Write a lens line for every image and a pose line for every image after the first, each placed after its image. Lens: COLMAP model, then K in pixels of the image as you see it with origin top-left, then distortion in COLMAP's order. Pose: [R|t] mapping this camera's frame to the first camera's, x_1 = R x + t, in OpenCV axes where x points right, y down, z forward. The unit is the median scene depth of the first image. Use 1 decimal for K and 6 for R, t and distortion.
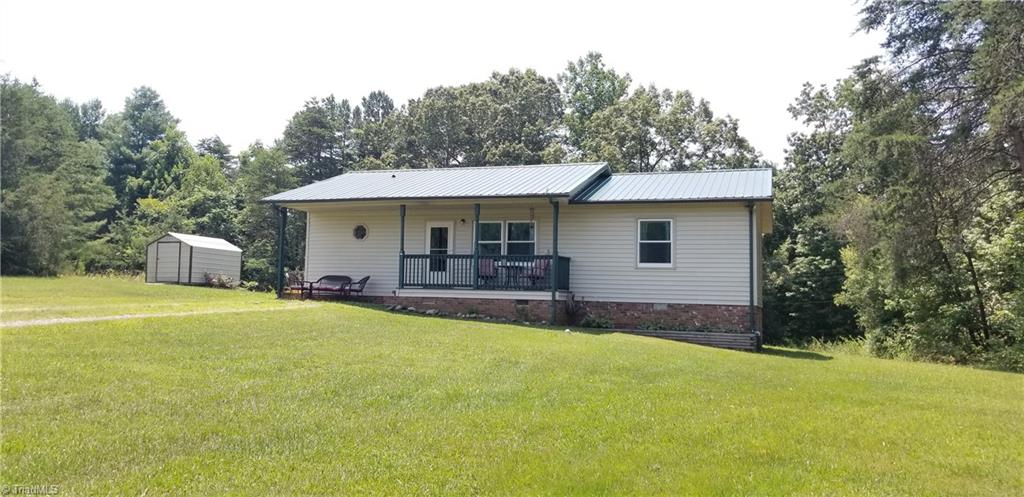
lens RADIAL K [[801.9, 0, 489.4], [0, 801.9, 236.3], [0, 0, 1]] dist [0.062948, -0.096809]
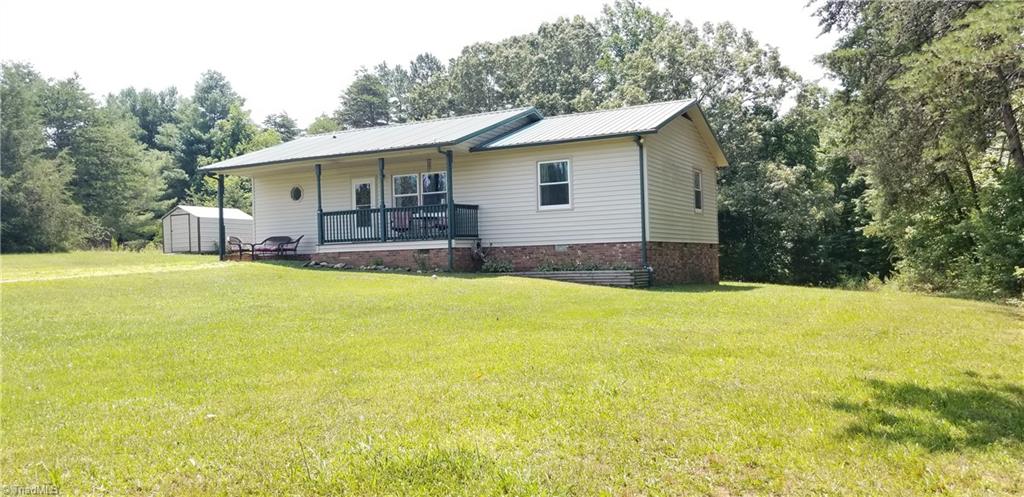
lens RADIAL K [[801.9, 0, 482.9], [0, 801.9, 240.1], [0, 0, 1]] dist [0.062948, -0.096809]
pose [[0.985677, -0.058038, -0.158343, 0.104870], [0.066991, 0.996408, 0.051802, 0.007390], [0.154768, -0.061668, 0.986024, 0.002019]]
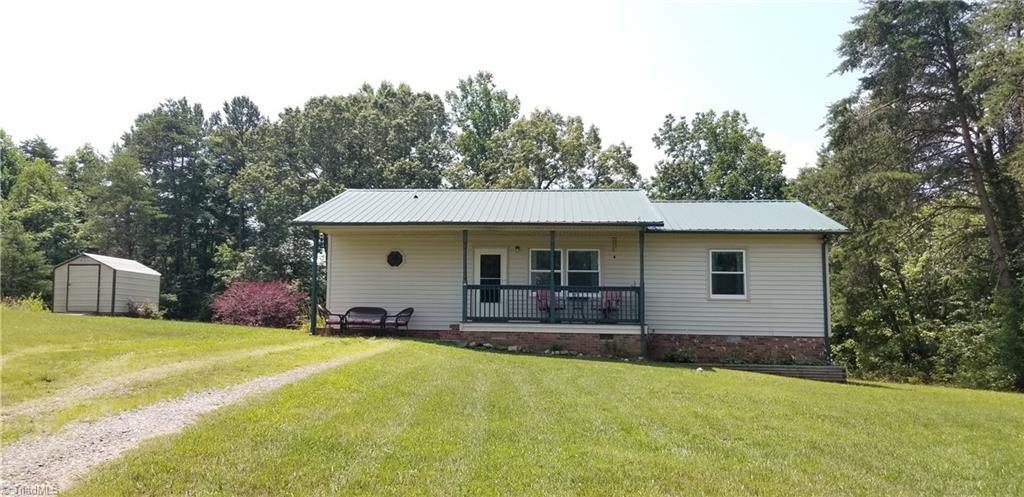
lens RADIAL K [[801.9, 0, 495.4], [0, 801.9, 256.6], [0, 0, 1]] dist [0.062948, -0.096809]
pose [[0.966538, 0.009503, 0.256348, -0.123828], [-0.010473, 0.999942, 0.002421, -0.004836], [-0.256310, -0.005025, 0.966582, 0.045770]]
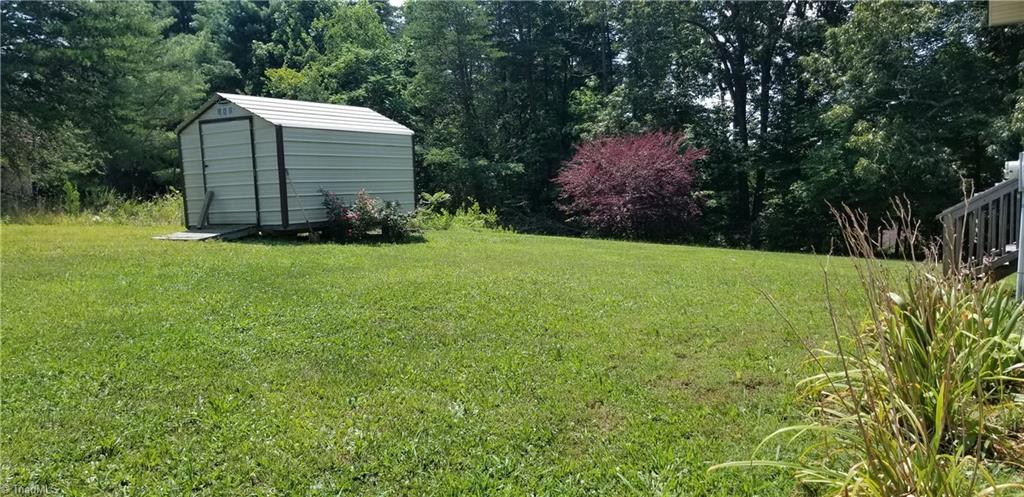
lens RADIAL K [[801.9, 0, 508.5], [0, 801.9, 249.0], [0, 0, 1]] dist [0.062948, -0.096809]
pose [[0.979721, -0.041270, -0.196071, -0.121773], [0.073457, 0.984405, 0.159847, 0.009984], [0.186417, -0.171008, 0.967474, 0.405038]]
